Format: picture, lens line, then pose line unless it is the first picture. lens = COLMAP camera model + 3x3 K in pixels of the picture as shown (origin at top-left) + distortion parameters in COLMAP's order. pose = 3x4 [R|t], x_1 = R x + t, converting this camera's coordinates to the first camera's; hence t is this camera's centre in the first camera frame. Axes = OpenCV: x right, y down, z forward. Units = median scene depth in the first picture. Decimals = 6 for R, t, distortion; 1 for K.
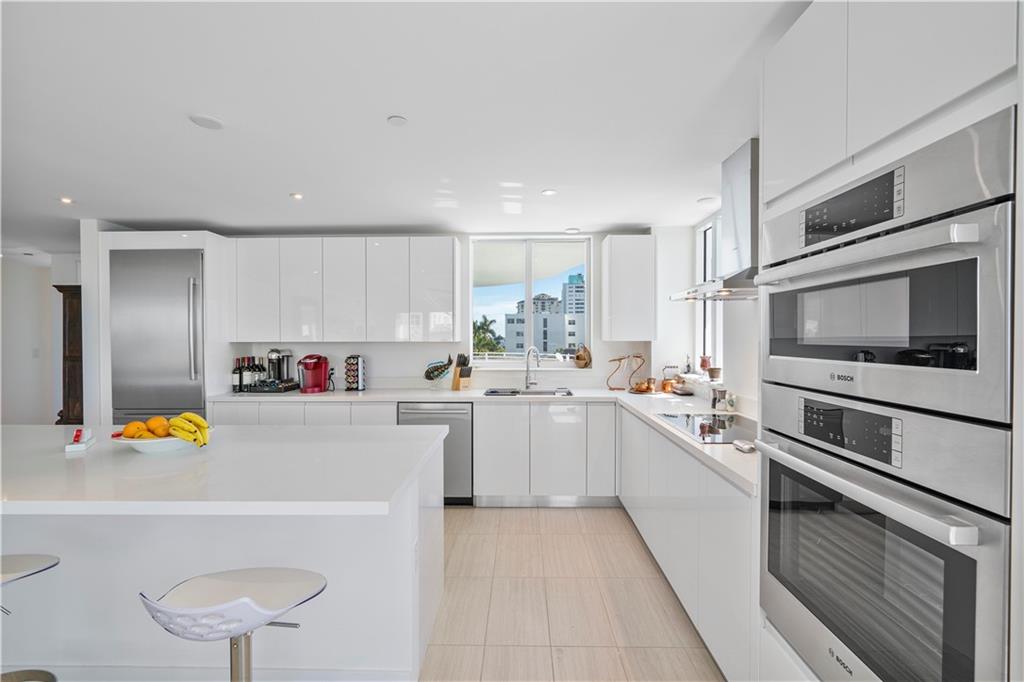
lens RADIAL K [[464.3, 0, 515.0], [0, 464.3, 341.0], [0, 0, 1]] dist [-0.003950, -0.001007]
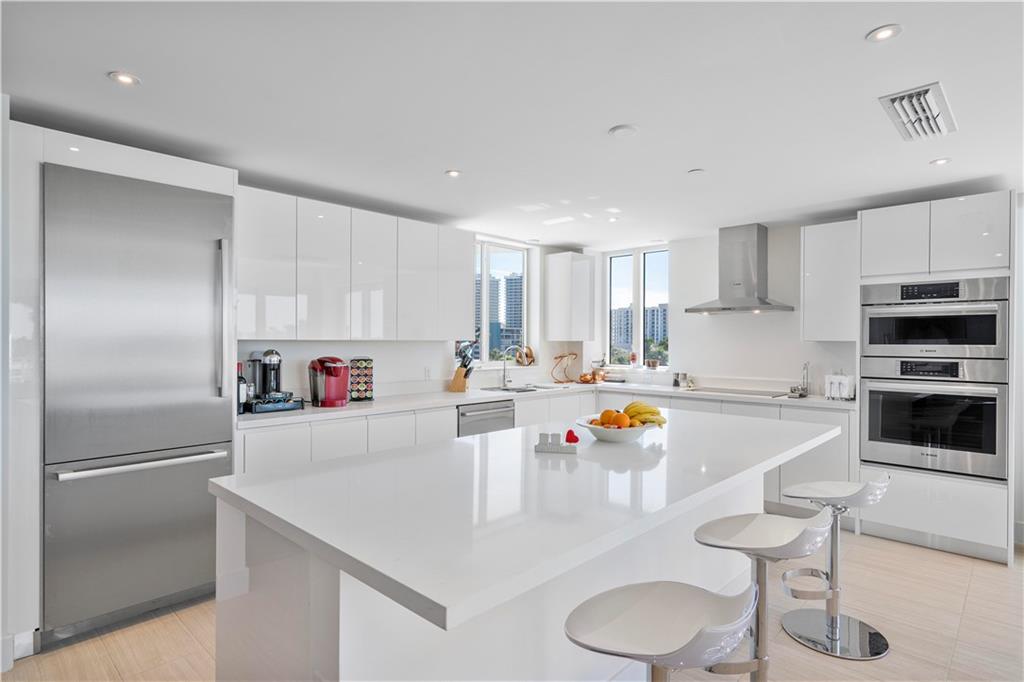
lens RADIAL K [[537.1, 0, 513.4], [0, 537.1, 344.5], [0, 0, 1]] dist [-0.002860, 0.000369]
pose [[0.672105, -0.000592, 0.740456, -0.957212], [0.002103, 0.999997, -0.001110, 0.011430], [-0.740453, 0.002303, 0.672104, 0.198663]]
